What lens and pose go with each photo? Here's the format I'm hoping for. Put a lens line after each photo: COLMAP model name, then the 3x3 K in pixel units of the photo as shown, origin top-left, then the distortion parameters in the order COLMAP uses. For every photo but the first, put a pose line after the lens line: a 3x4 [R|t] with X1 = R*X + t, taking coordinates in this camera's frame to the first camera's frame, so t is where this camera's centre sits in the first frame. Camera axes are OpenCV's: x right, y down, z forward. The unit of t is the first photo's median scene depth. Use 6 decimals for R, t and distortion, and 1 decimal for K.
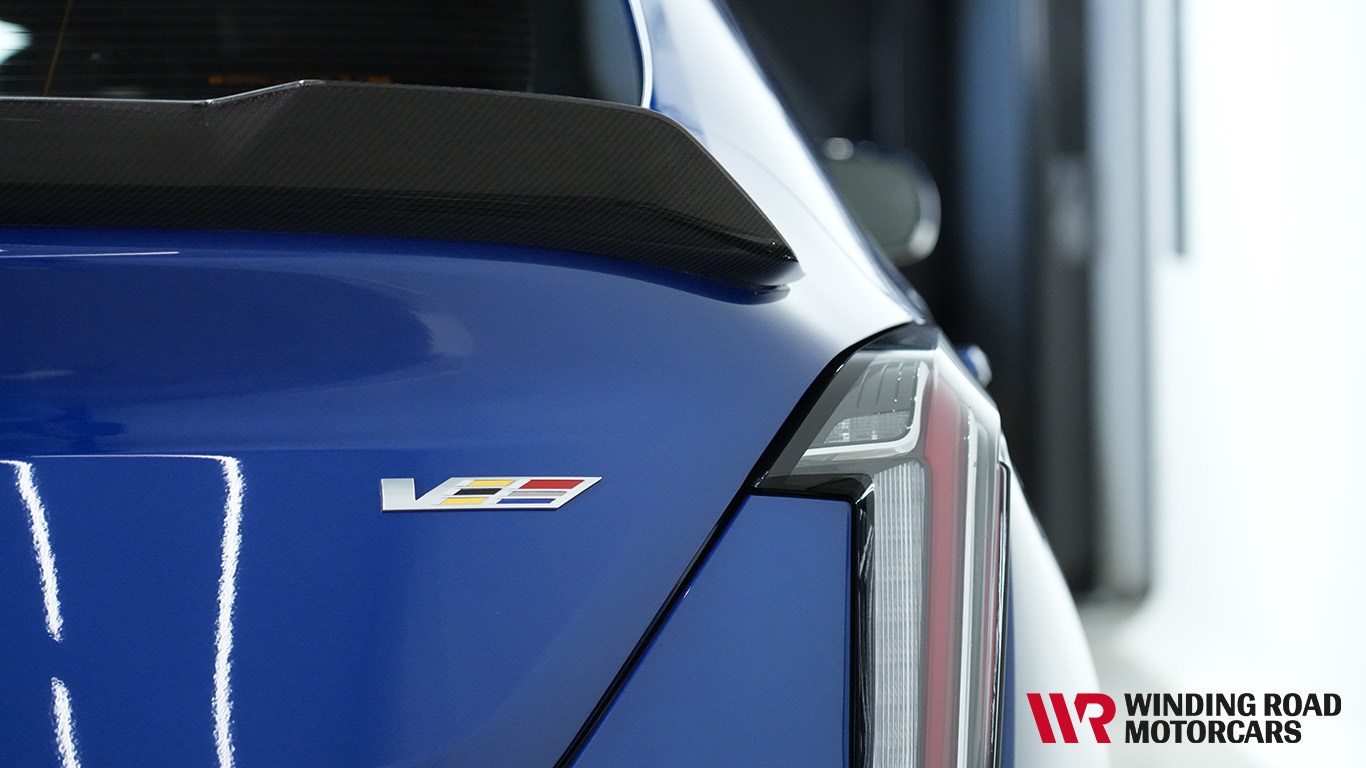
lens RADIAL K [[4159.8, 0, 683.2], [0, 4159.8, 383.4], [0, 0, 1]] dist [0.025767, 0.000000]
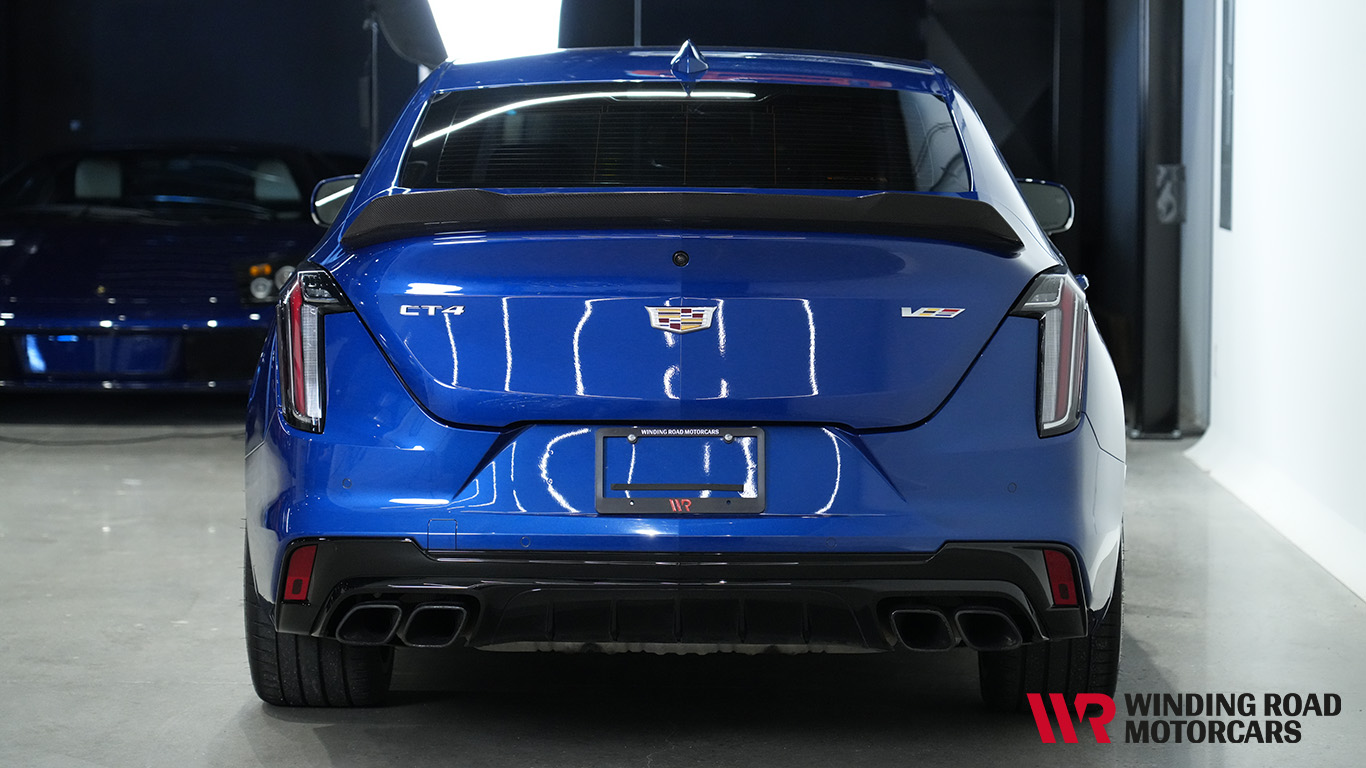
lens RADIAL K [[3836.5, 0, 683.2], [0, 3836.5, 385.6], [0, 0, 1]] dist [0.099531, 0.000000]
pose [[0.998723, 0.025327, -0.043706, -0.103989], [-0.024439, 0.999486, 0.020734, 0.024135], [0.044208, -0.019640, 0.998829, -2.002466]]
